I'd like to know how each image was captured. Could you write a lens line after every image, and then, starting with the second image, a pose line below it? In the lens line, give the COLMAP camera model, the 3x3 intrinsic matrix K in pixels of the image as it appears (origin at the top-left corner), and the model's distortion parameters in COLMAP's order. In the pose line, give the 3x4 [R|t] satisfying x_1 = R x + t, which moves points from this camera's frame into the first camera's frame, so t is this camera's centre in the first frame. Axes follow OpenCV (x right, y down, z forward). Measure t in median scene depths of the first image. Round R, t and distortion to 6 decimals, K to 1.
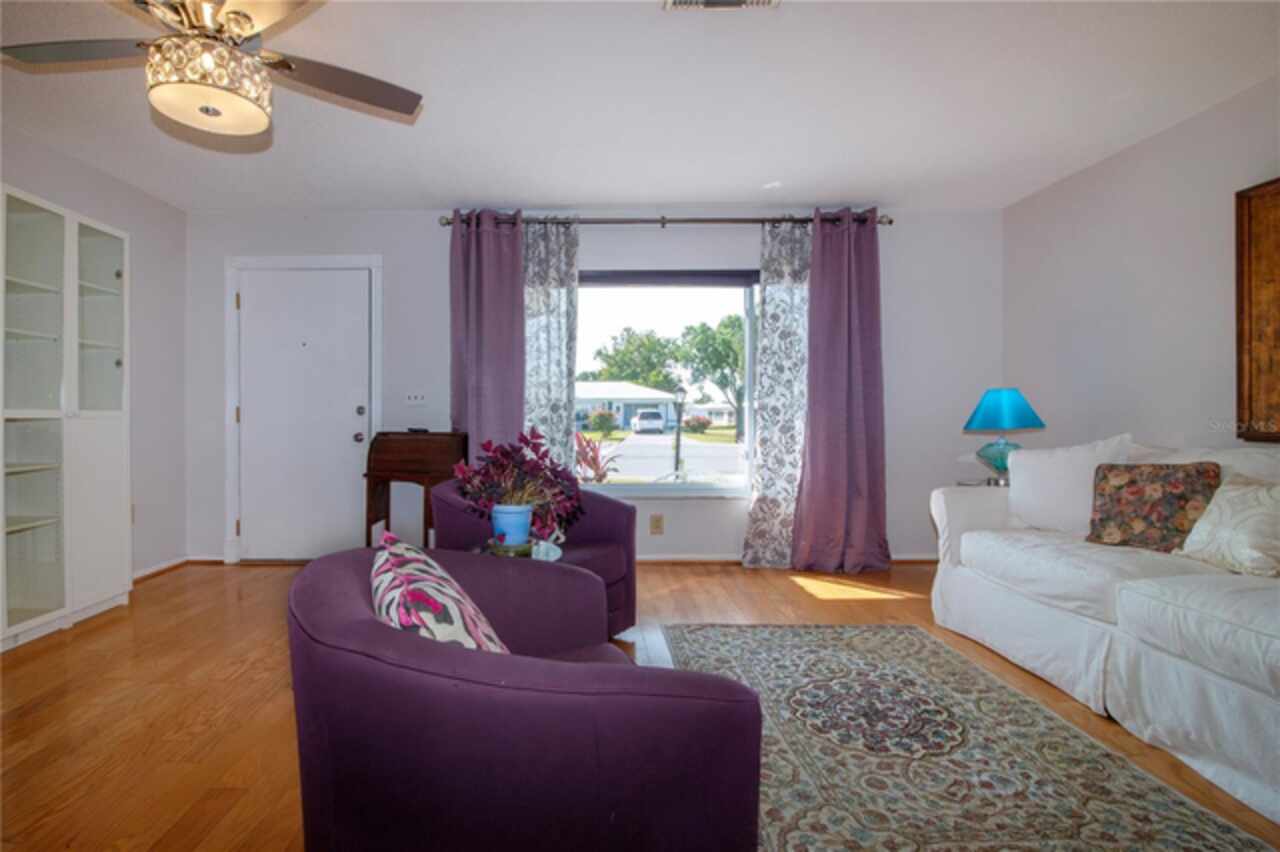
lens RADIAL K [[608.7, 0, 586.1], [0, 608.7, 456.3], [0, 0, 1]] dist [-0.004892, -0.003285]
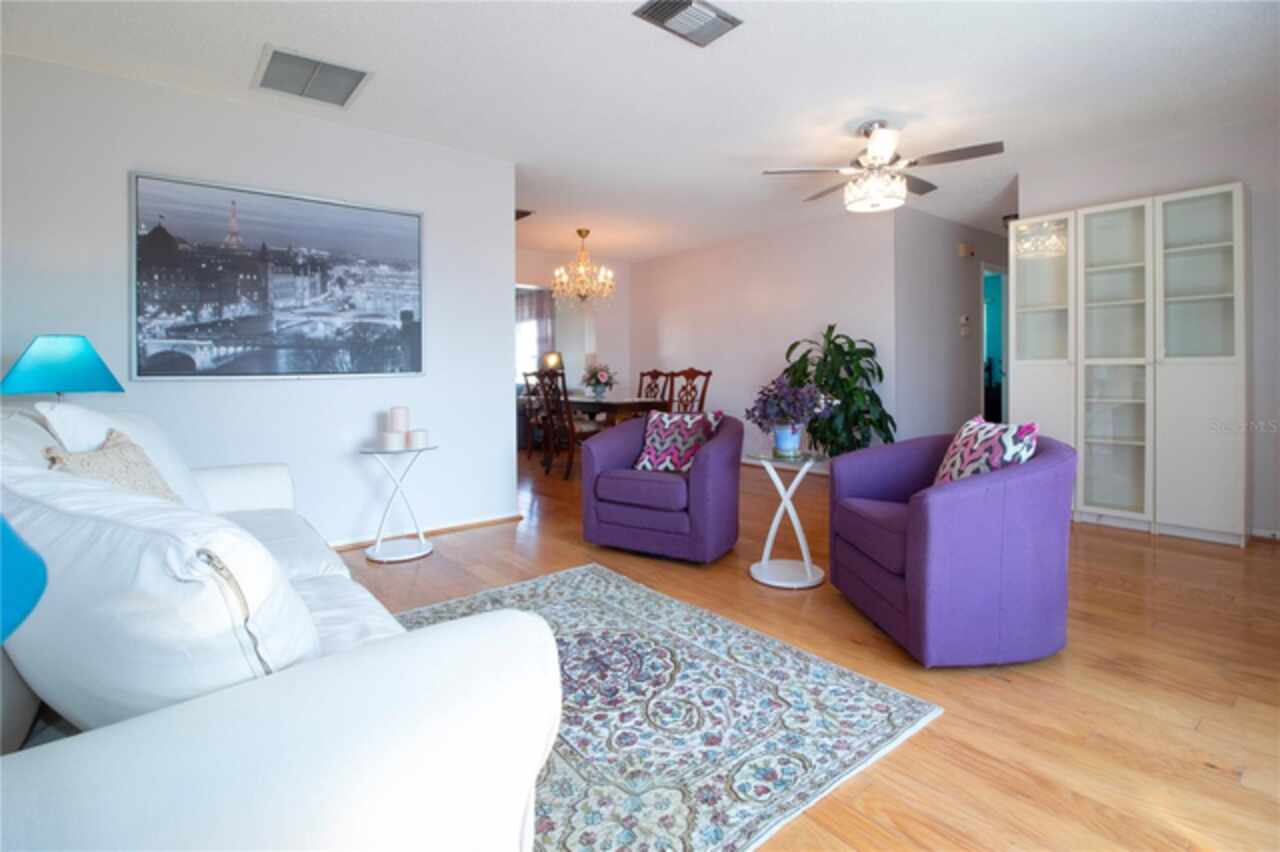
lens RADIAL K [[629.4, 0, 640.9], [0, 629.4, 378.2], [0, 0, 1]] dist [-0.036817, -0.000162]
pose [[-0.785125, 0.009954, -0.619257, 0.641076], [-0.027342, 0.998339, 0.050713, -0.058855], [0.618733, 0.056748, -0.783549, 1.121347]]
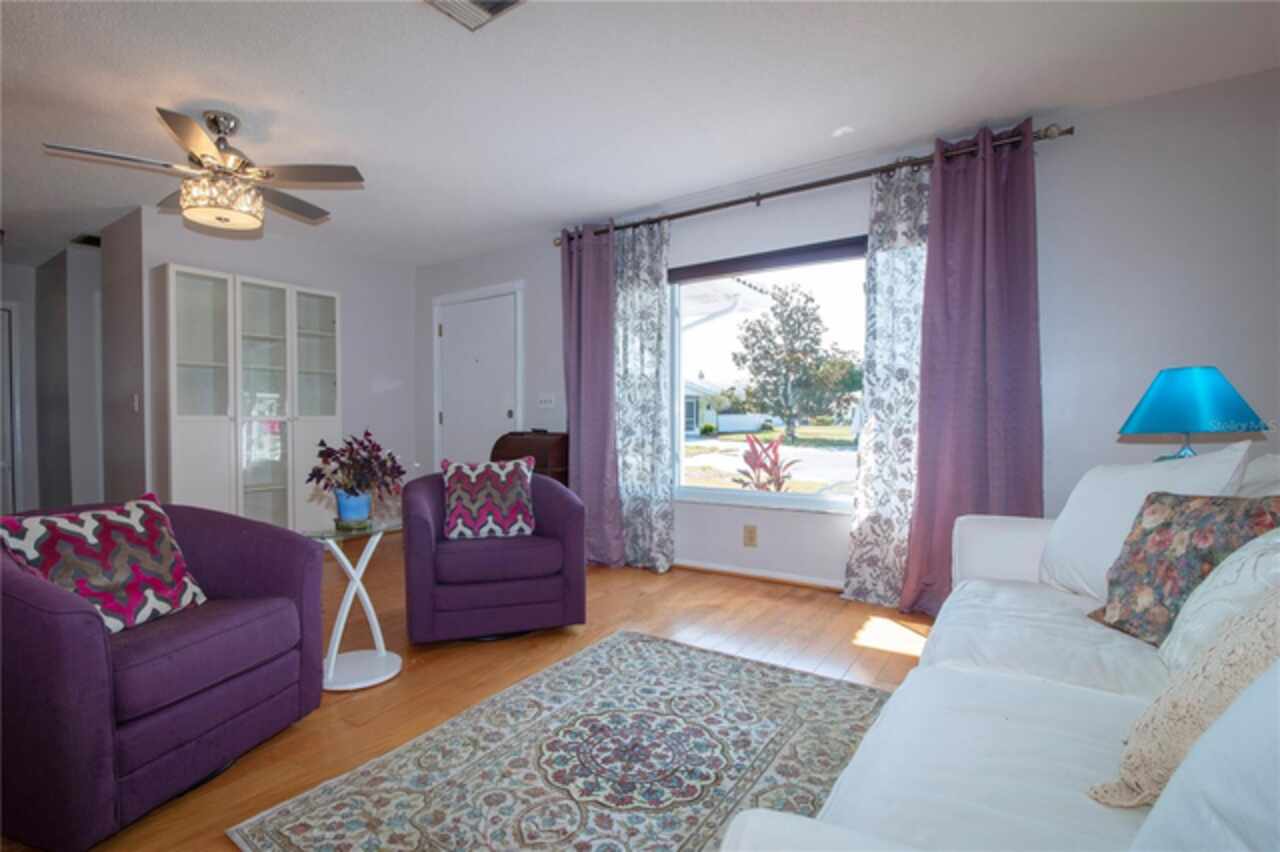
lens RADIAL K [[605.6, 0, 586.9], [0, 605.6, 473.7], [0, 0, 1]] dist [-0.013893, -0.001866]
pose [[0.815387, 0.045796, -0.577102, 0.556939], [-0.031181, 0.998893, 0.035212, -0.006467], [0.578076, -0.010717, 0.815913, 0.154905]]
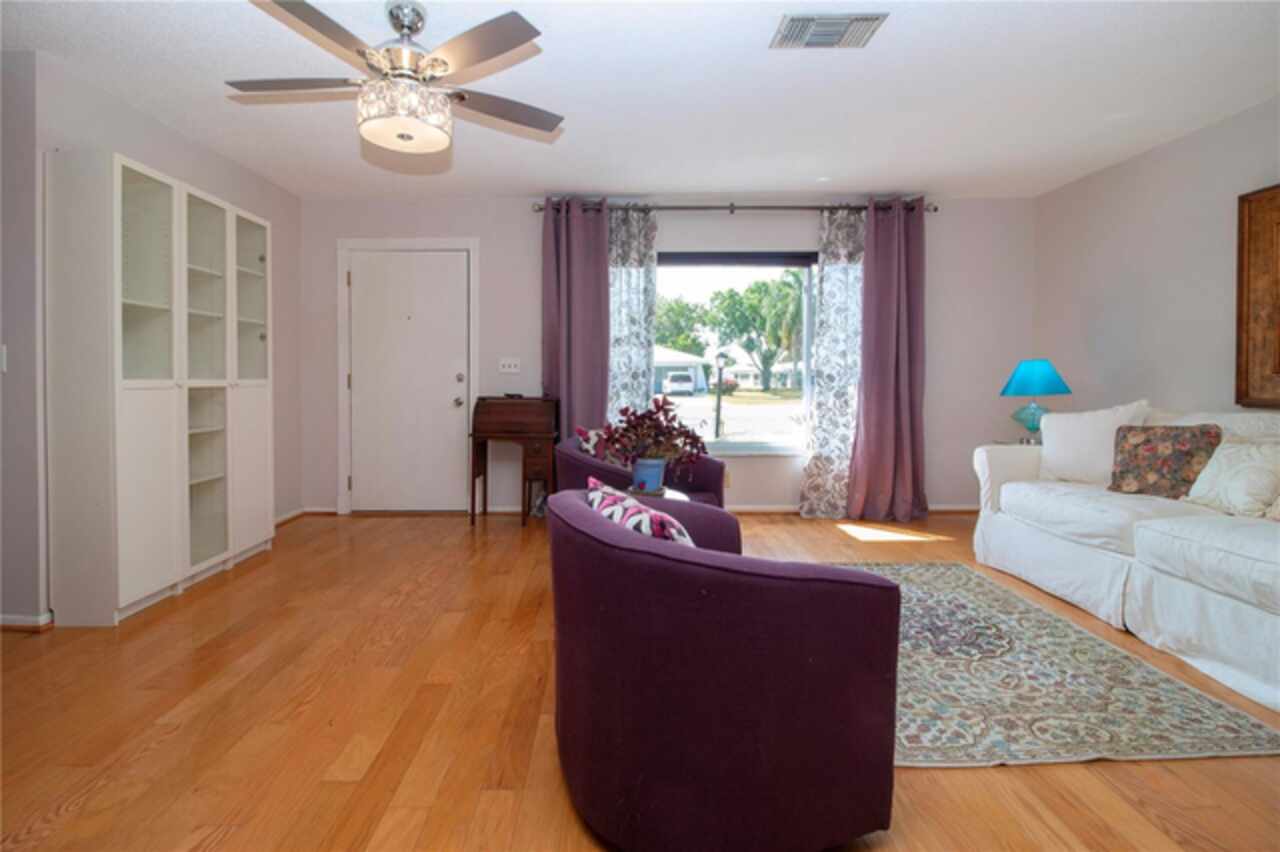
lens RADIAL K [[590.4, 0, 621.5], [0, 590.4, 428.3], [0, 0, 1]] dist [0.000896, -0.005019]
pose [[0.999945, -0.000343, 0.010455, -0.107367], [0.000148, 0.999827, 0.018616, -0.002921], [-0.010459, -0.018613, 0.999772, -0.109962]]
